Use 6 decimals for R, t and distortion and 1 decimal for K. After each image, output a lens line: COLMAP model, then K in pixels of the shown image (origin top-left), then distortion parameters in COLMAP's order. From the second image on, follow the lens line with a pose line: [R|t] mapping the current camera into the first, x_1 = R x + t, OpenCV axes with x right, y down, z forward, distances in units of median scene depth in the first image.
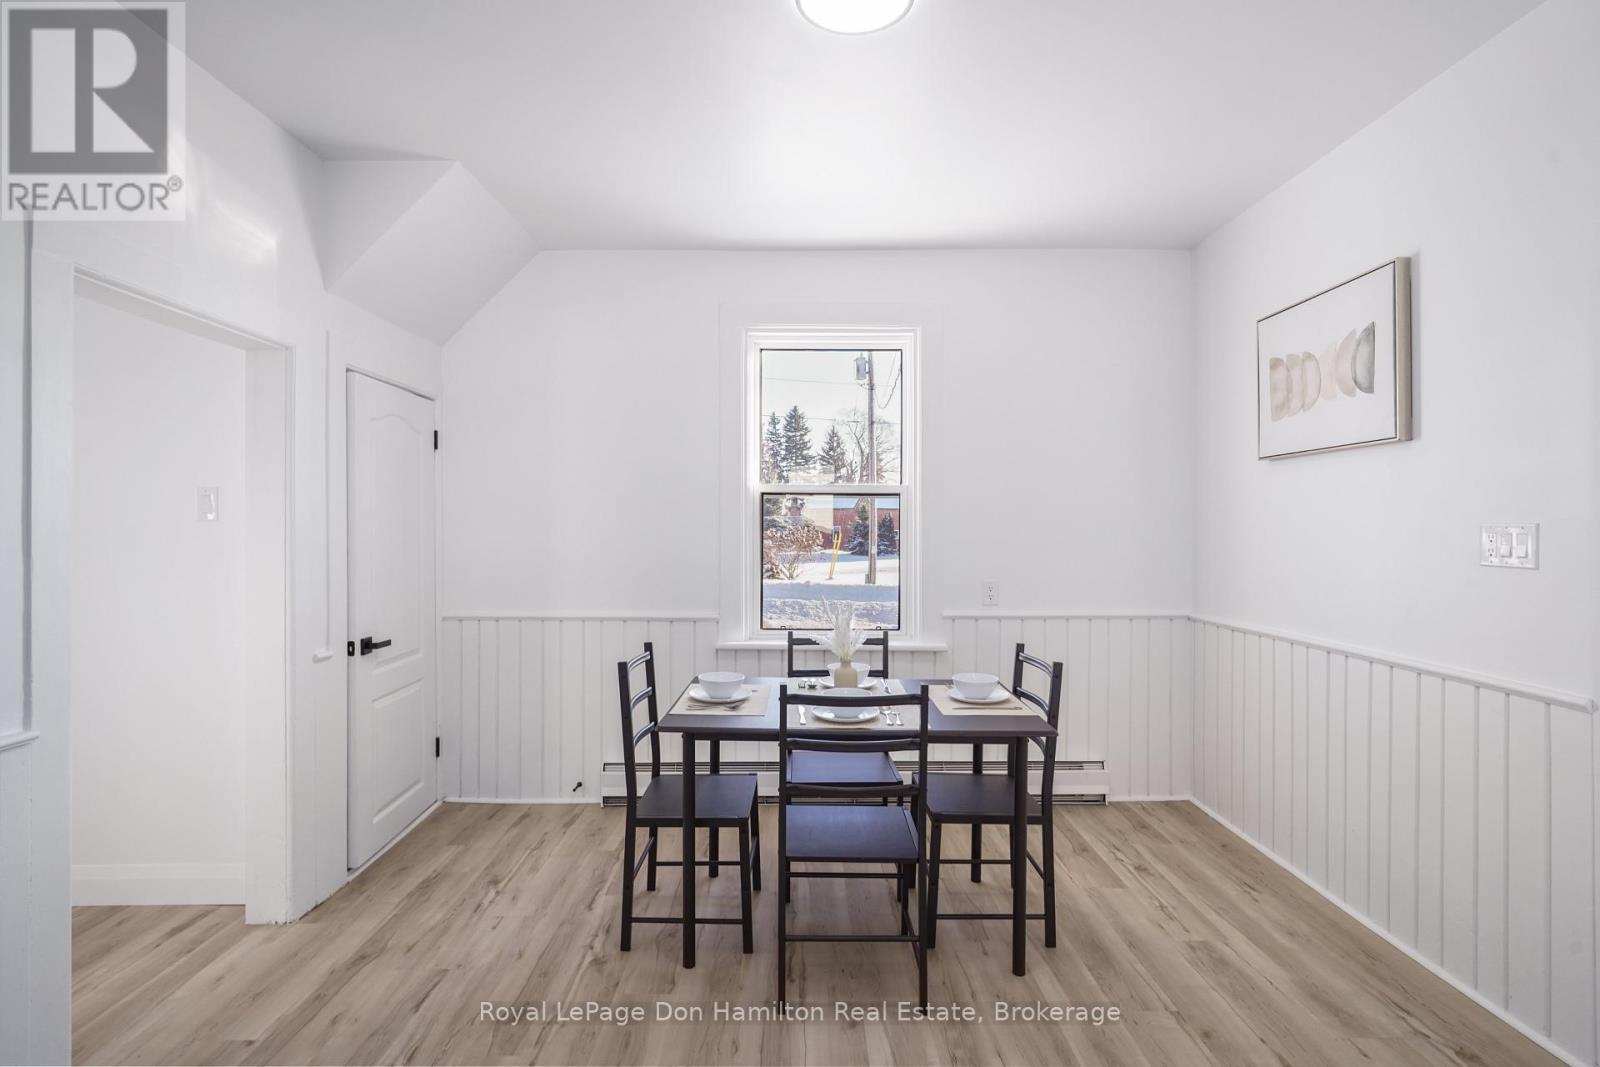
lens RADIAL K [[764.5, 0, 797.9], [0, 764.5, 524.1], [0, 0, 1]] dist [-0.004050, 0.000776]
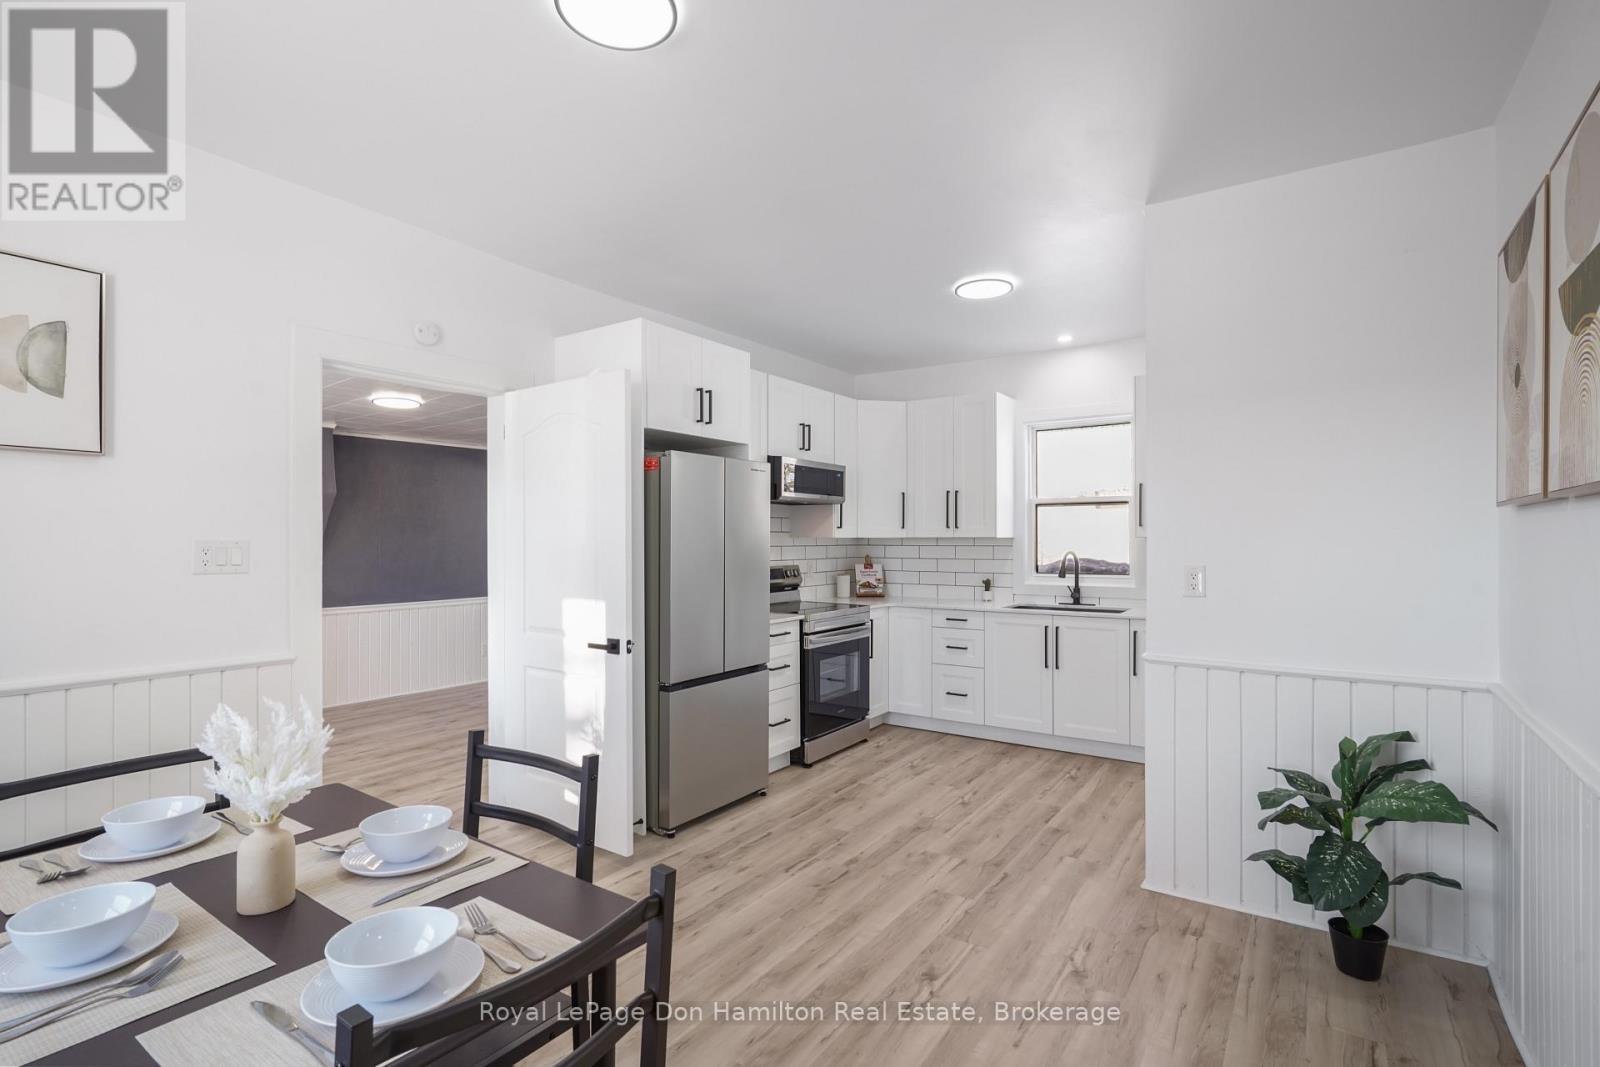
lens RADIAL K [[764.5, 0, 797.9], [0, 764.5, 524.1], [0, 0, 1]] dist [-0.004050, 0.000776]
pose [[-0.820133, 0.017229, 0.571913, -0.395556], [0.004287, 0.999703, -0.023970, -0.000523], [-0.572156, -0.017207, -0.819964, 1.086236]]
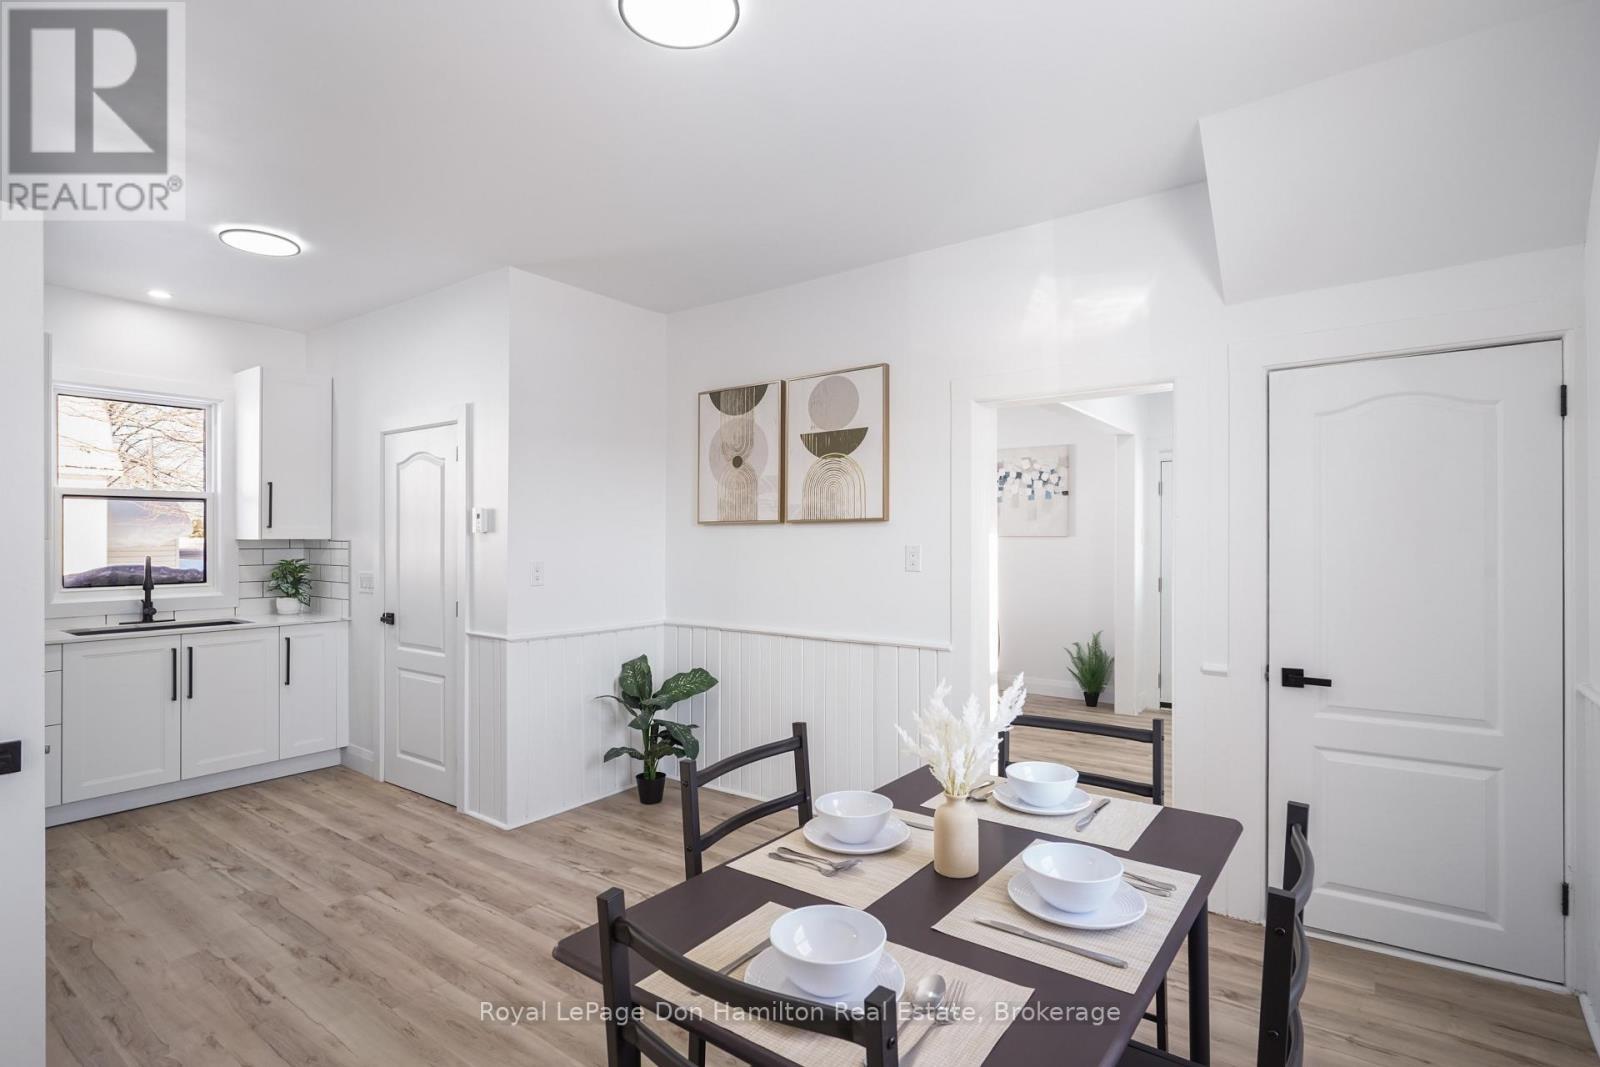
lens RADIAL K [[786.3, 0, 795.6], [0, 786.3, 541.6], [0, 0, 1]] dist [-0.001798, 0.000189]
pose [[-0.593372, 0.001740, -0.804926, 0.507531], [0.004245, 0.999991, -0.000968, 0.002064], [0.804917, -0.003991, -0.593374, 1.102135]]
